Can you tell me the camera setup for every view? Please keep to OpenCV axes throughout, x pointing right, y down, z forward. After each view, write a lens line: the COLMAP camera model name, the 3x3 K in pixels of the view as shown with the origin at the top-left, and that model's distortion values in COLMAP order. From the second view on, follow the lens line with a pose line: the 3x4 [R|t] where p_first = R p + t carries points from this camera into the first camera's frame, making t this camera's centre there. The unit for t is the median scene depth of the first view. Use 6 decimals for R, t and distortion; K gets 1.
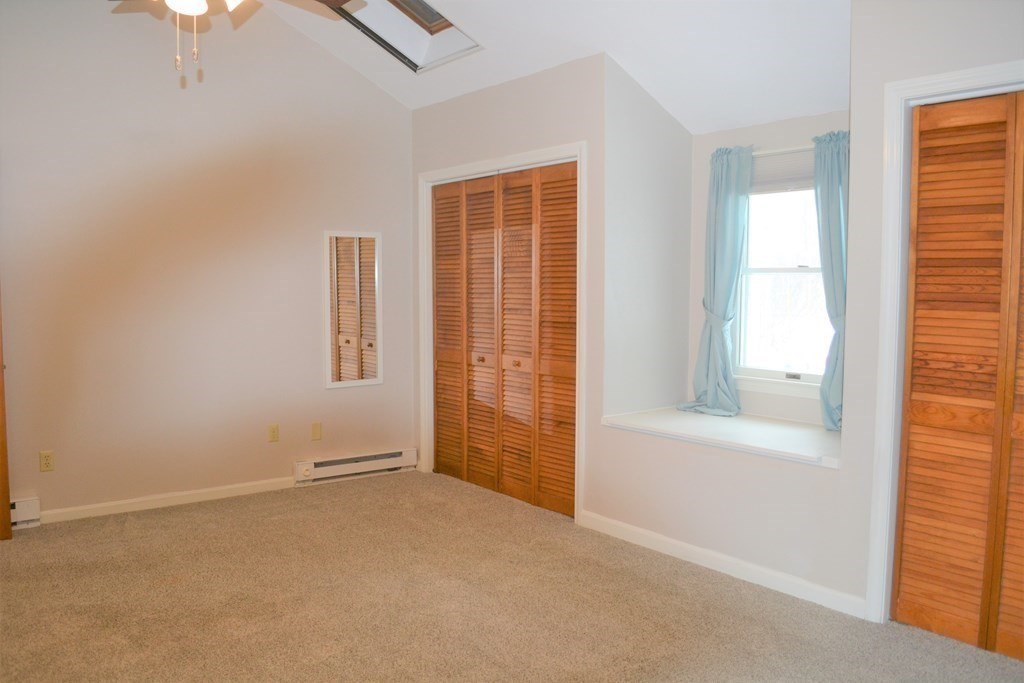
lens RADIAL K [[830.6, 0, 506.6], [0, 830.6, 344.4], [0, 0, 1]] dist [-0.095811, 0.039514]
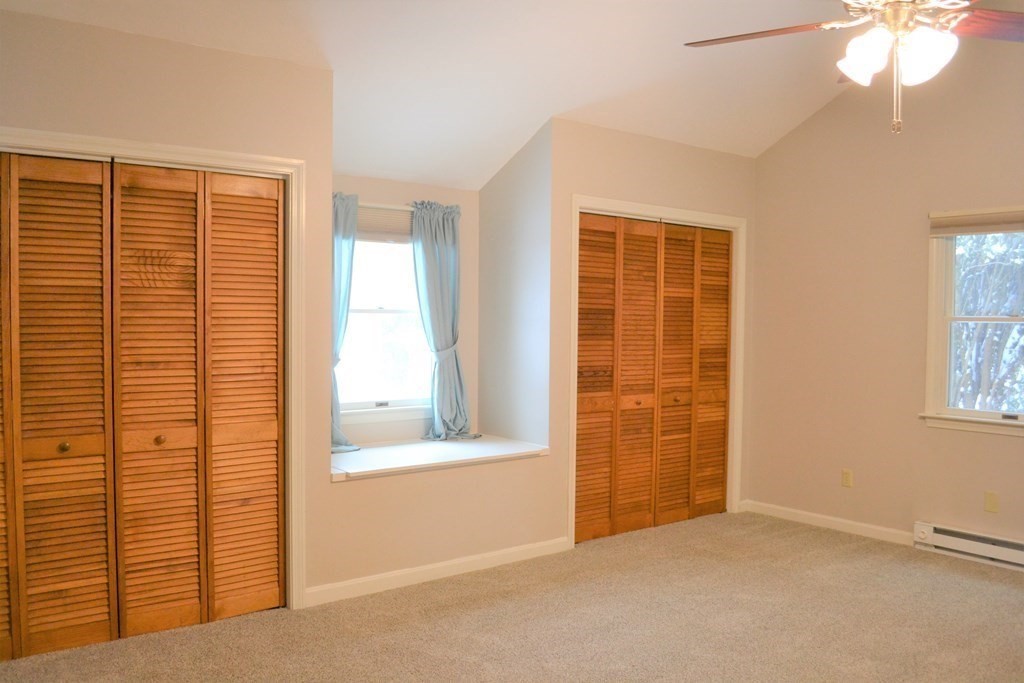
lens RADIAL K [[830.6, 0, 506.6], [0, 830.6, 344.4], [0, 0, 1]] dist [-0.095811, 0.039514]
pose [[-0.008957, -0.035999, 0.999312, -1.055412], [0.064411, 0.997256, 0.036503, -0.098835], [-0.997883, 0.064694, -0.006614, 1.099417]]
